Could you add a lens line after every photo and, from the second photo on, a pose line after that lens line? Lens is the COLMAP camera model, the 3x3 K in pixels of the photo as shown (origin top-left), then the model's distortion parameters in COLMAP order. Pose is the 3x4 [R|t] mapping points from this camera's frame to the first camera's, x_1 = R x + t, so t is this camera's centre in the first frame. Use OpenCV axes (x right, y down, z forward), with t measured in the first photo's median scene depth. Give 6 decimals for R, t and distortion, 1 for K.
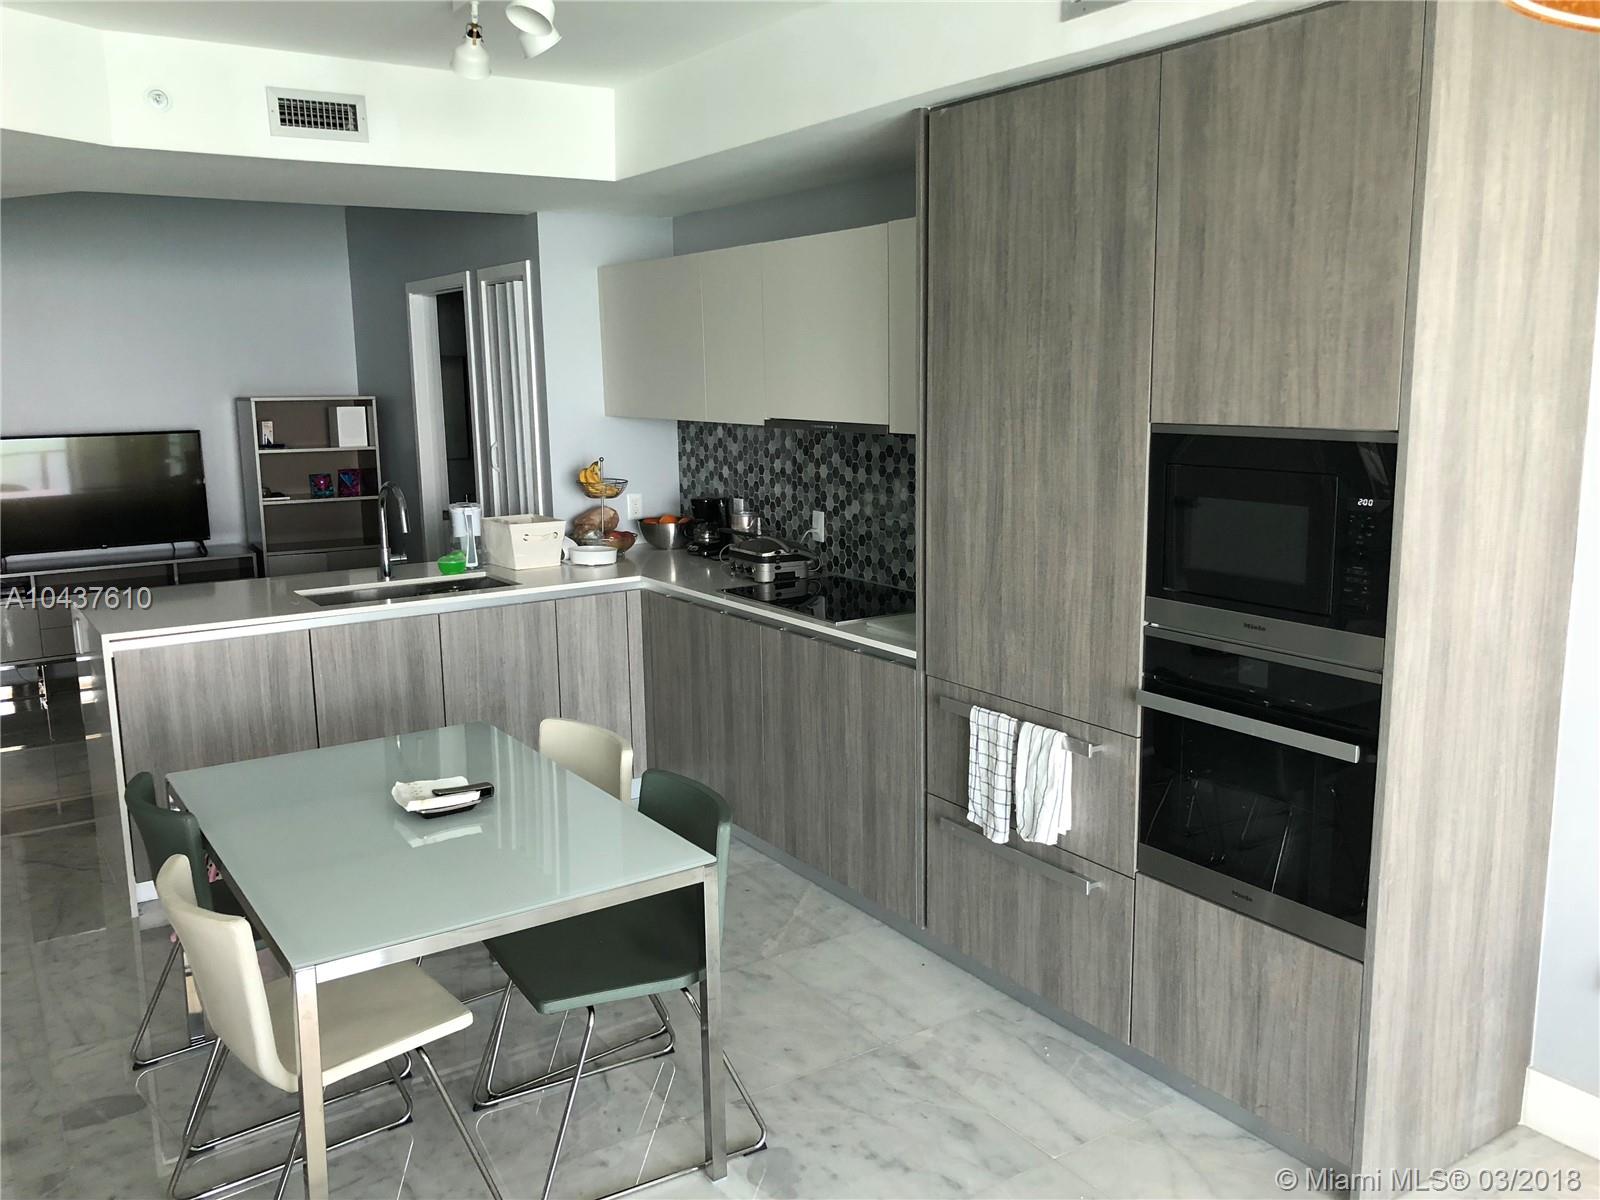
lens RADIAL K [[1303.5, 0, 811.5], [0, 1303.5, 597.7], [0, 0, 1]] dist [0.039395, -0.042816]
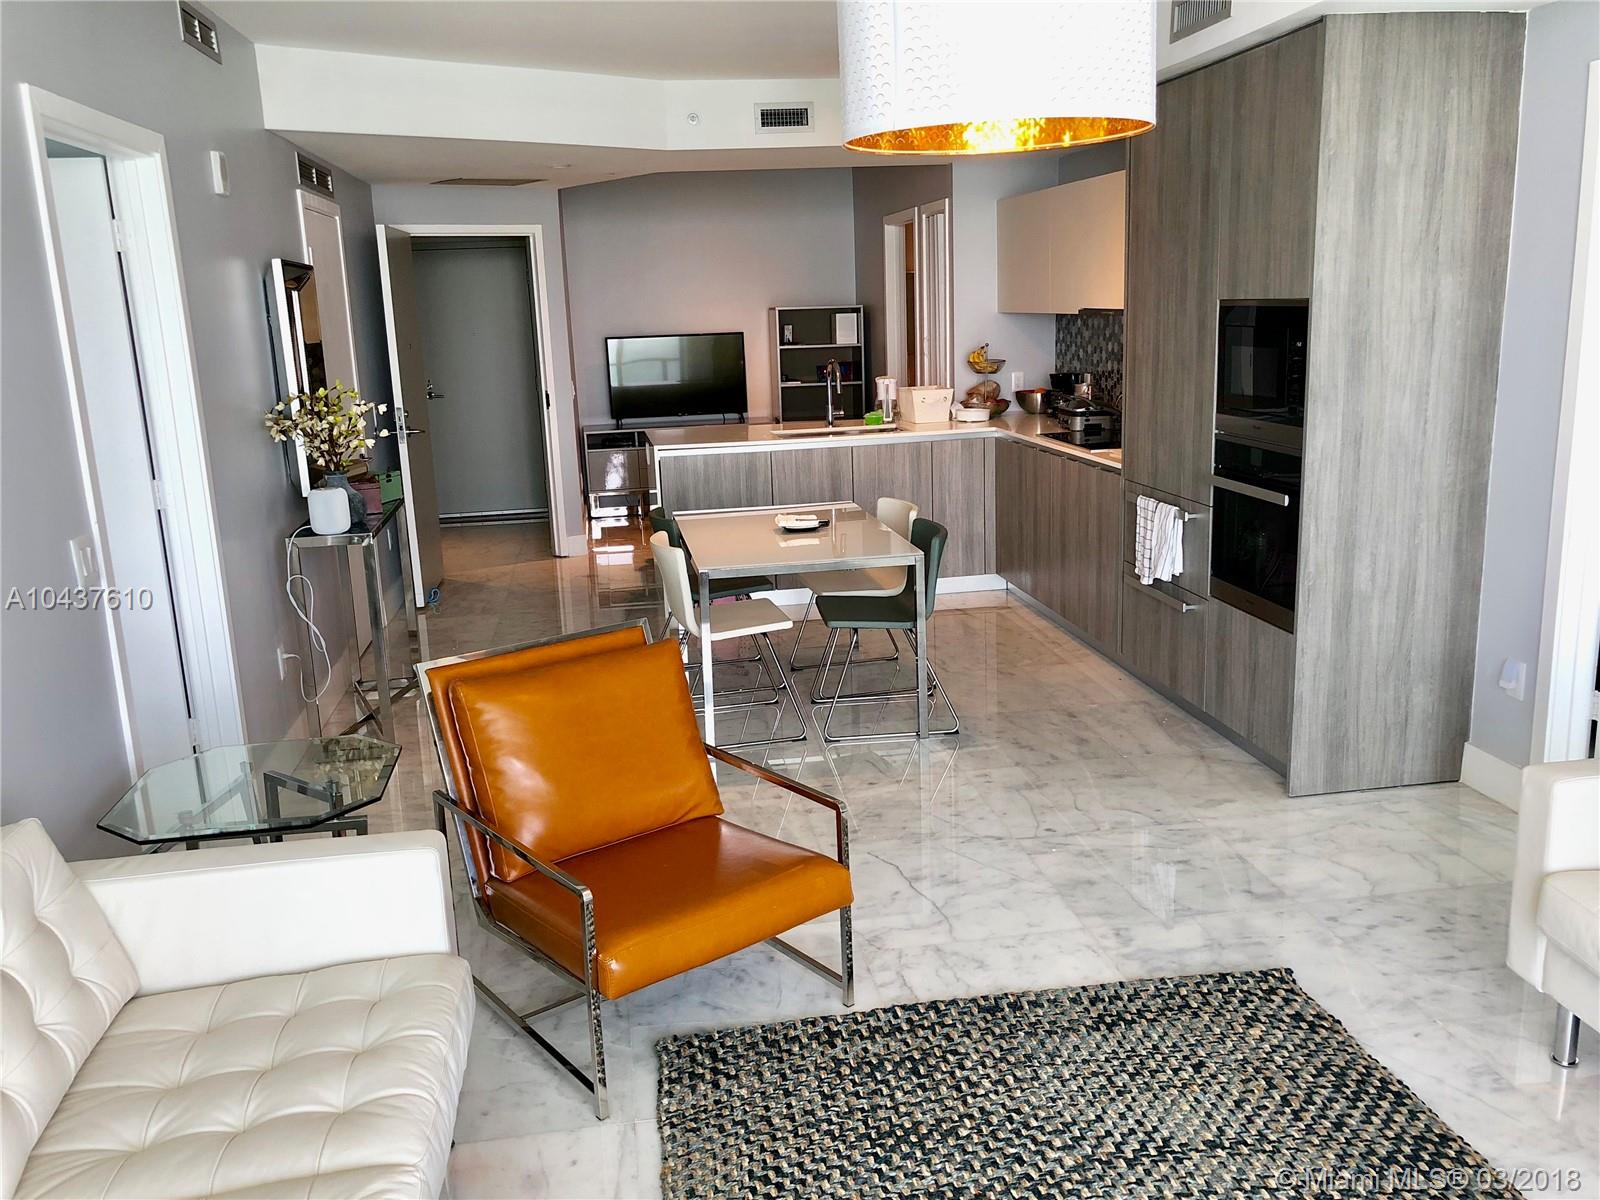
lens RADIAL K [[1303.5, 0, 794.9], [0, 1303.5, 600.9], [0, 0, 1]] dist [0.039395, -0.042816]
pose [[0.903477, 0.078170, -0.421449, 0.239944], [-0.050306, 0.995773, 0.076853, 0.059572], [0.425675, -0.048233, 0.903590, -0.305209]]
